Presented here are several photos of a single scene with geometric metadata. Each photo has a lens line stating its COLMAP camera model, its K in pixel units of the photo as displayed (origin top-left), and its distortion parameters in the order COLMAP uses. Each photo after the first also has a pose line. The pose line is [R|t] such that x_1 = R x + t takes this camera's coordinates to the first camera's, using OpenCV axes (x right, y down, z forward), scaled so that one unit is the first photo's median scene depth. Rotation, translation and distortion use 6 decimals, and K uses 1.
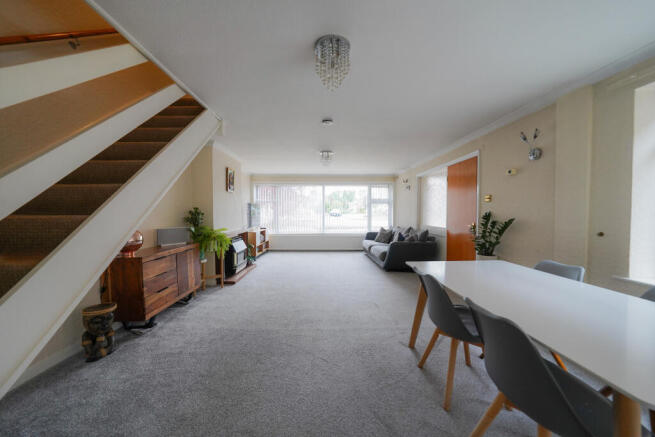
lens RADIAL K [[229.2, 0, 323.3], [0, 229.2, 217.2], [0, 0, 1]] dist [-0.015079, 0.000718]
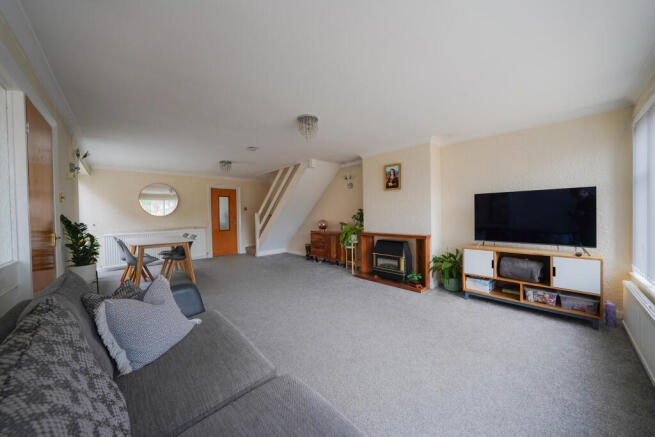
lens RADIAL K [[229.2, 0, 330.1], [0, 229.2, 217.5], [0, 0, 1]] dist [-0.015079, 0.000718]
pose [[-0.720140, 0.022765, -0.693456, 0.432394], [-0.003151, 0.999344, 0.036079, -0.035772], [0.693822, 0.028167, -0.719595, 1.548904]]
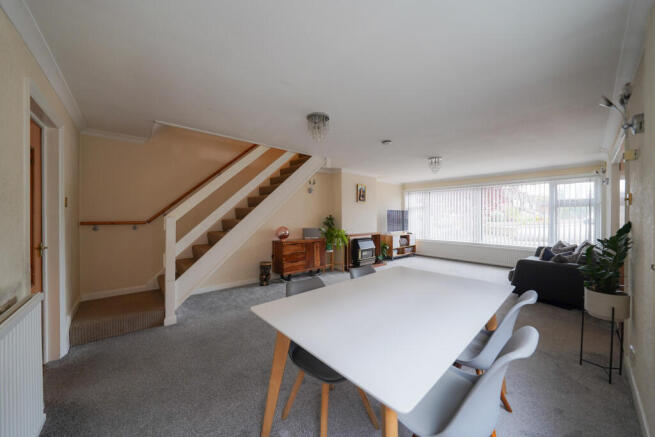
lens RADIAL K [[229.2, 0, 325.0], [0, 229.2, 216.3], [0, 0, 1]] dist [-0.015079, 0.000718]
pose [[0.646669, 0.000441, -0.762770, 0.470565], [-0.020365, 0.999653, -0.016687, -0.007432], [0.762498, 0.026325, 0.646454, 0.005061]]
